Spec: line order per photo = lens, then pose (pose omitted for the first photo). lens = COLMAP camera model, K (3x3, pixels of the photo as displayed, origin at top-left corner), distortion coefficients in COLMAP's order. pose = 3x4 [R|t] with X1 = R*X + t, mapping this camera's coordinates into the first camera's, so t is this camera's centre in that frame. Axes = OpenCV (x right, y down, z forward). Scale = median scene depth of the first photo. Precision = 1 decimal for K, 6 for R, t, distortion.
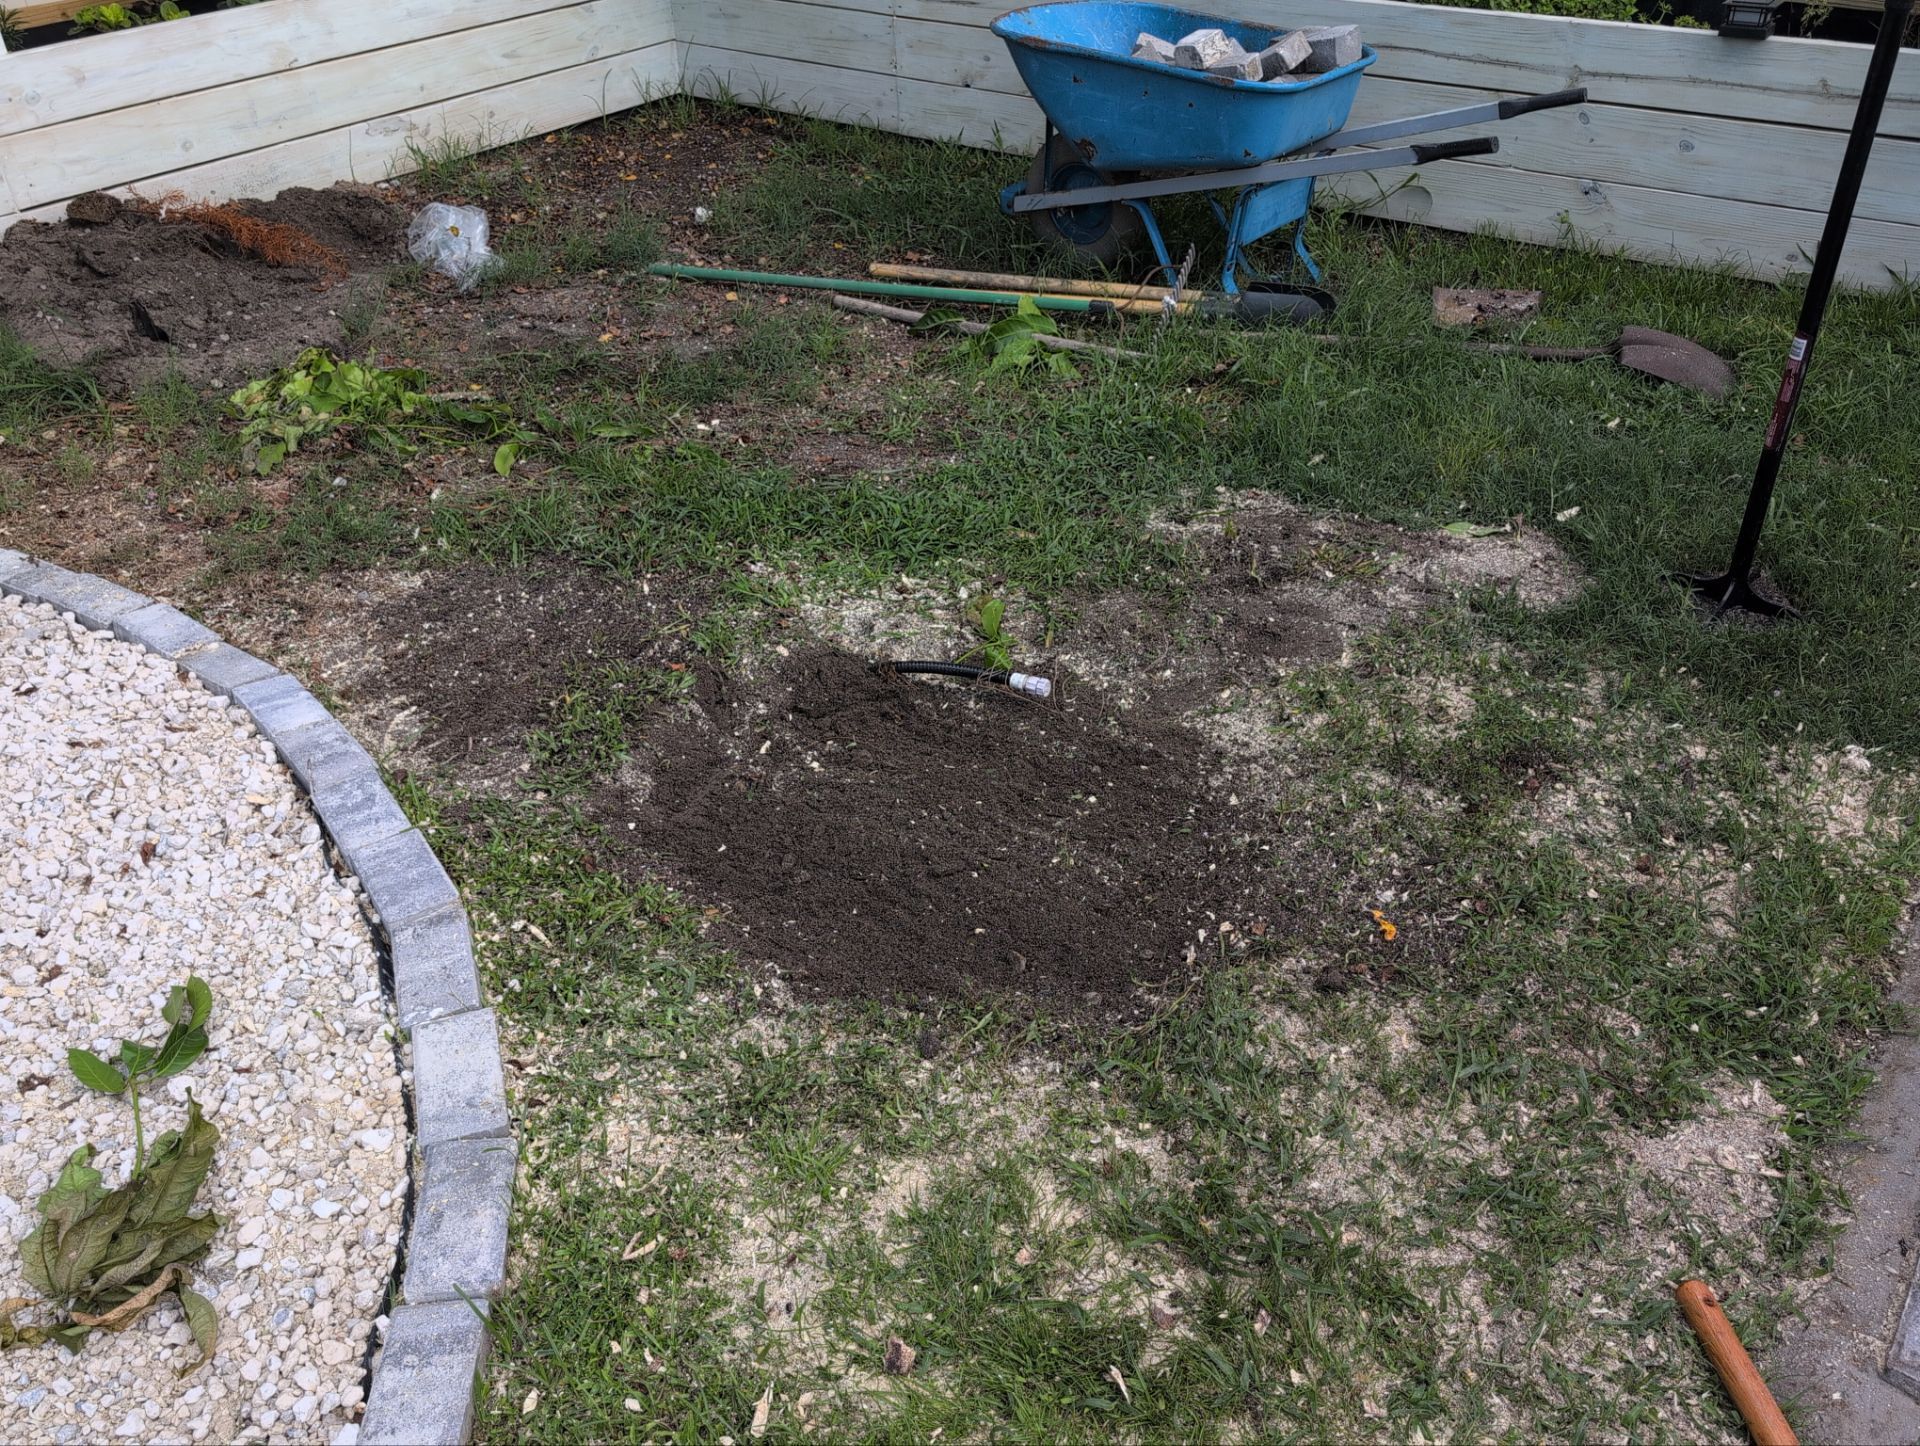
lens RADIAL K [[1513.6, 0, 959.3], [0, 1513.6, 778.5], [0, 0, 1]] dist [-0.008892, -0.007502]
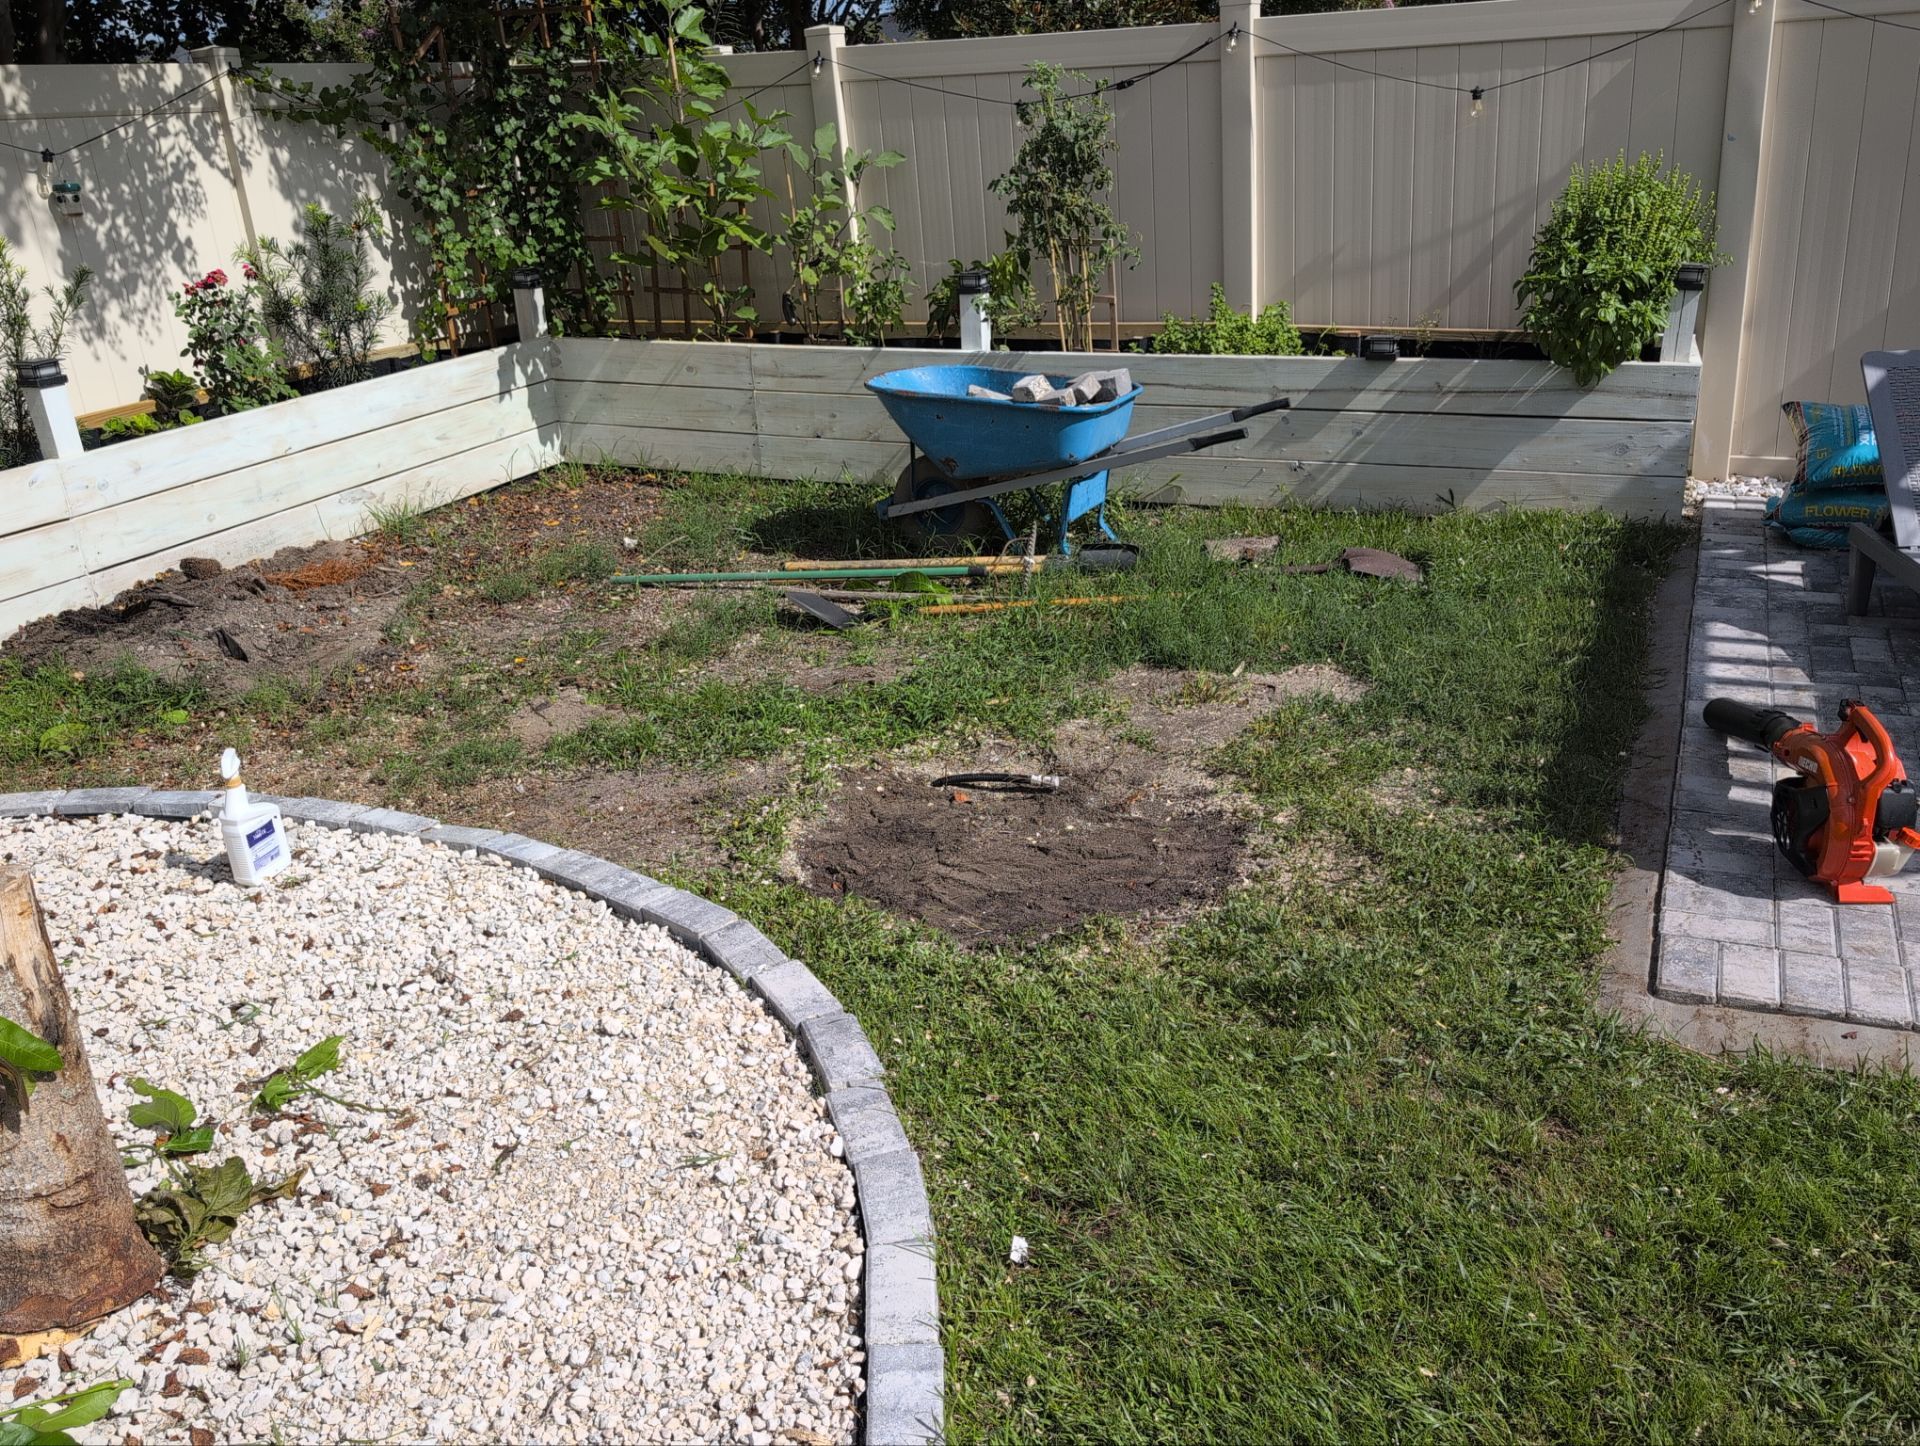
lens RADIAL K [[1513.6, 0, 959.3], [0, 1513.6, 778.5], [0, 0, 1]] dist [-0.008892, -0.007502]
pose [[0.977815, -0.108280, 0.179310, -0.181484], [0.145426, 0.967024, -0.209081, 0.143314], [-0.150758, 0.230519, 0.961318, -0.245541]]
